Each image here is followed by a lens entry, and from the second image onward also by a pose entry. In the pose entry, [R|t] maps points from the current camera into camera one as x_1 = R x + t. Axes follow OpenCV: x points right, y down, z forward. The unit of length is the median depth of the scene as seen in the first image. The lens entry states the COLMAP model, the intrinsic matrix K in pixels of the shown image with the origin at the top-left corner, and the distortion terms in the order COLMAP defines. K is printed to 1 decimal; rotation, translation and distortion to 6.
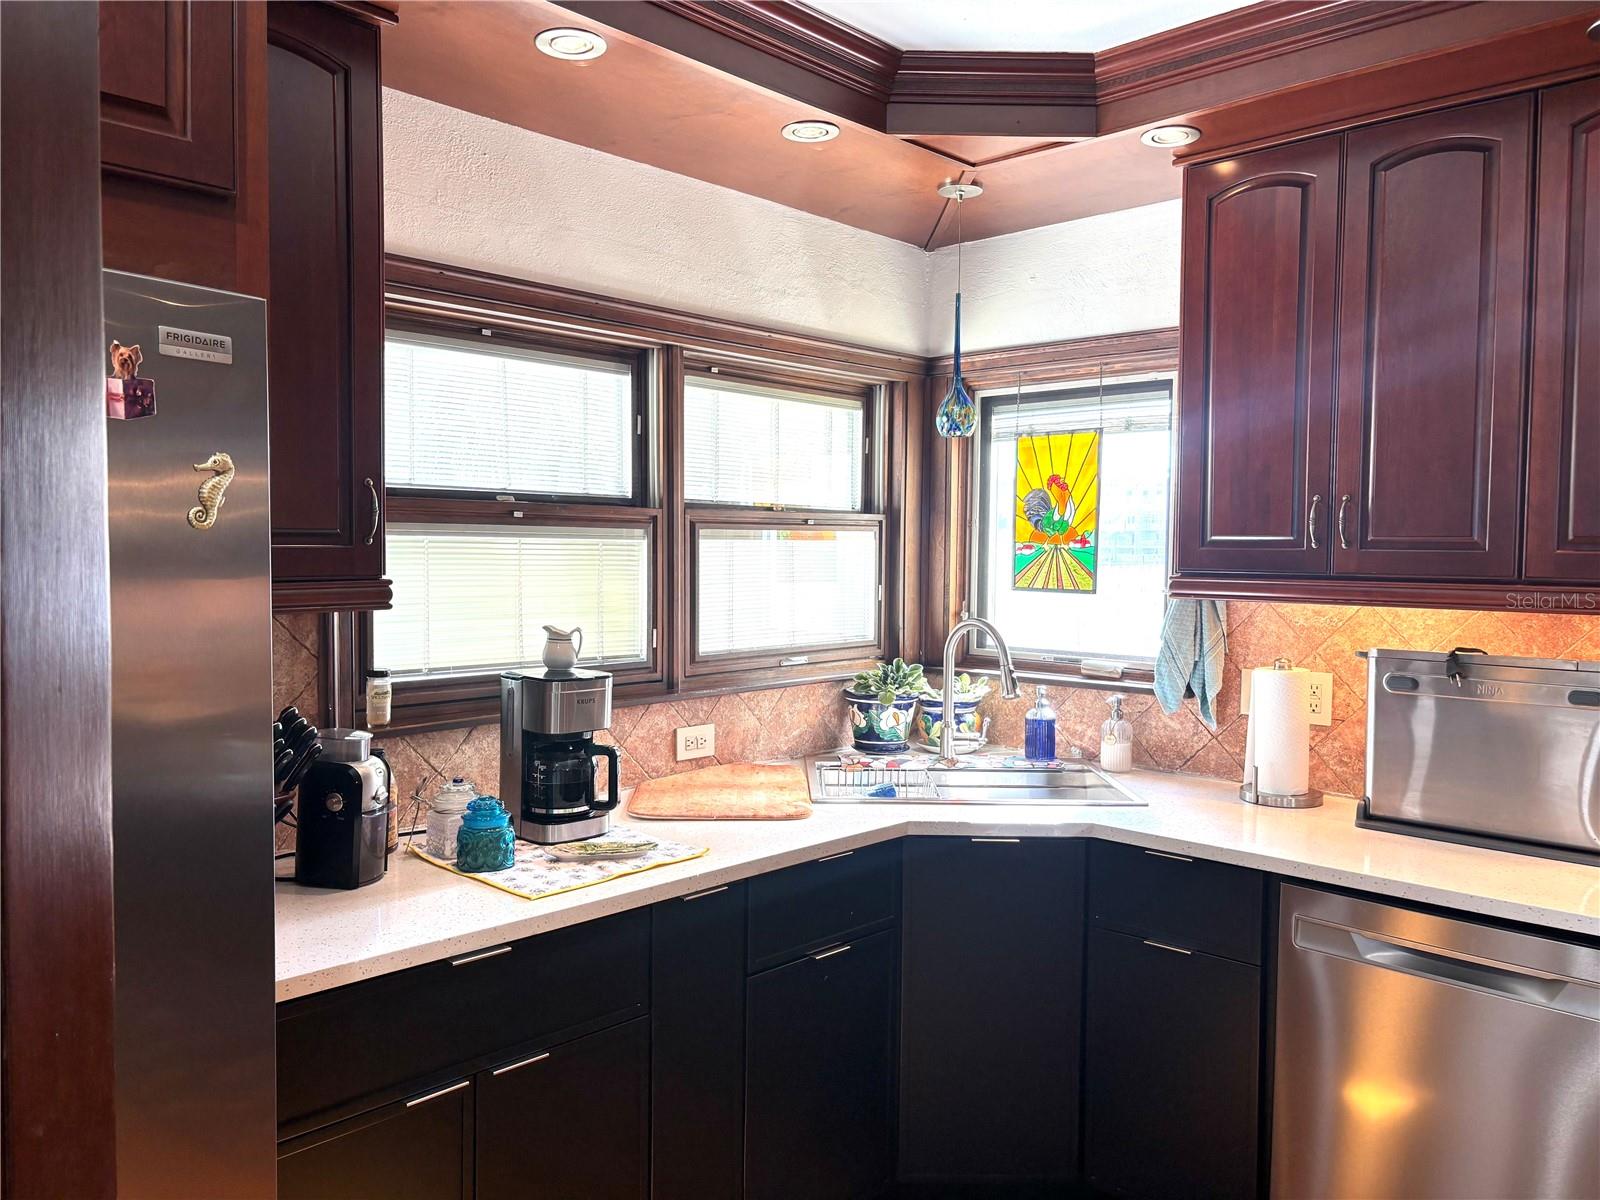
lens RADIAL K [[1227.9, 0, 806.0], [0, 1227.9, 586.2], [0, 0, 1]] dist [0.071996, -0.001460]
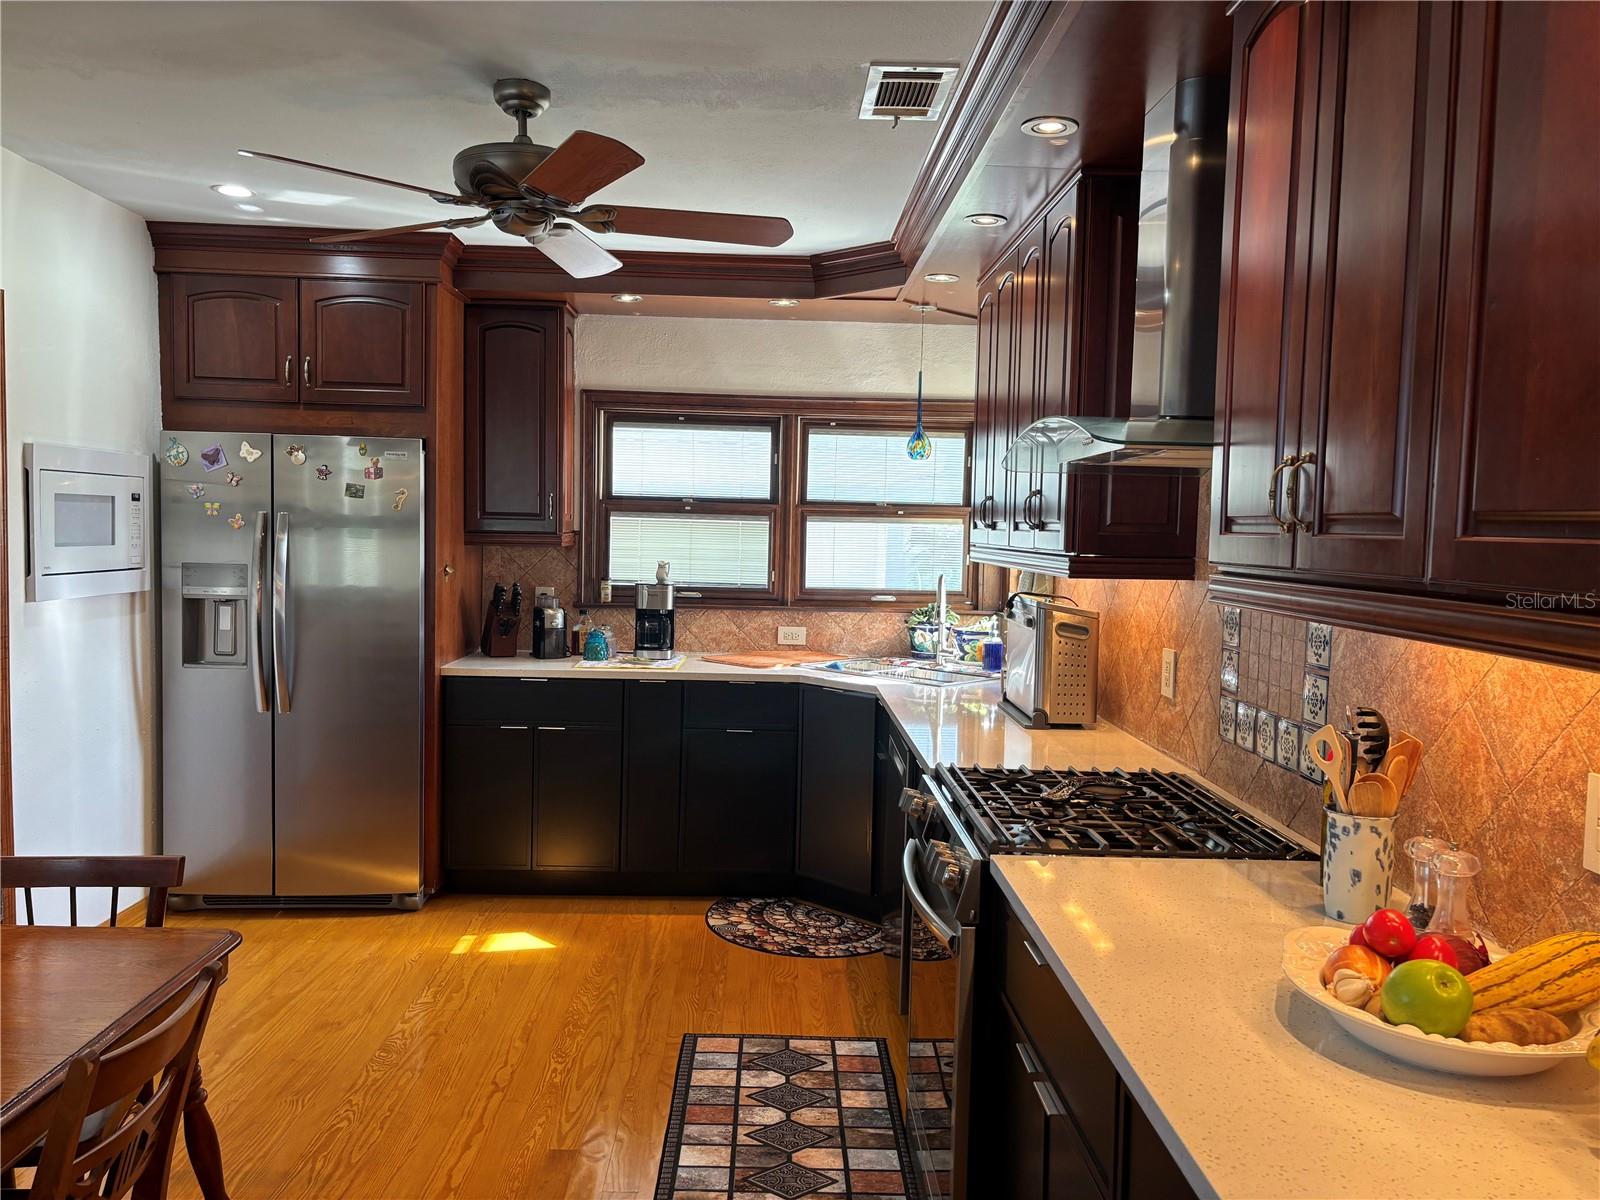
lens RADIAL K [[1227.9, 0, 806.0], [0, 1227.9, 586.2], [0, 0, 1]] dist [0.071996, -0.001460]
pose [[0.700352, 0.043586, -0.712466, 1.227569], [-0.041157, 0.998939, 0.020654, 0.017799], [0.712610, 0.014858, 0.701403, -0.243994]]
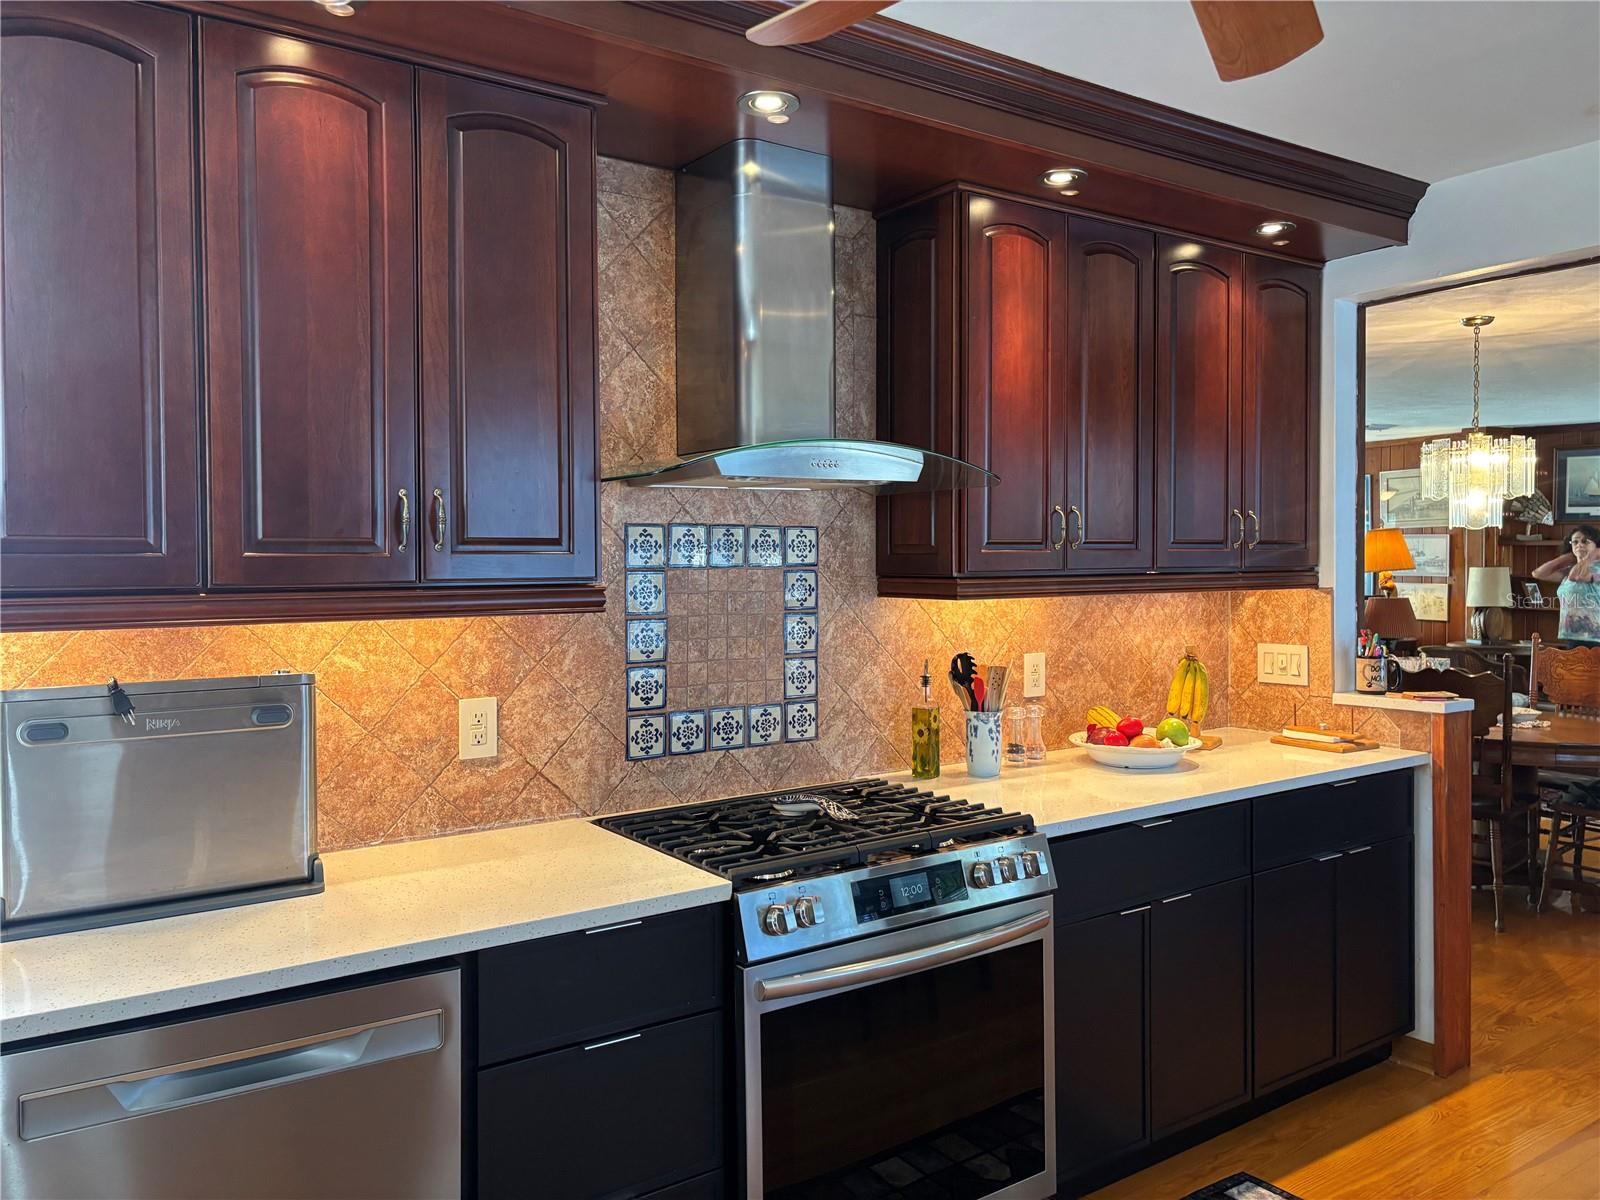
lens RADIAL K [[1227.9, 0, 806.0], [0, 1227.9, 586.2], [0, 0, 1]] dist [0.071996, -0.001460]
pose [[0.209548, -0.028698, 0.977377, -0.138550], [0.044026, 0.998832, 0.019889, -0.003632], [-0.976807, 0.038863, 0.210567, 0.335972]]
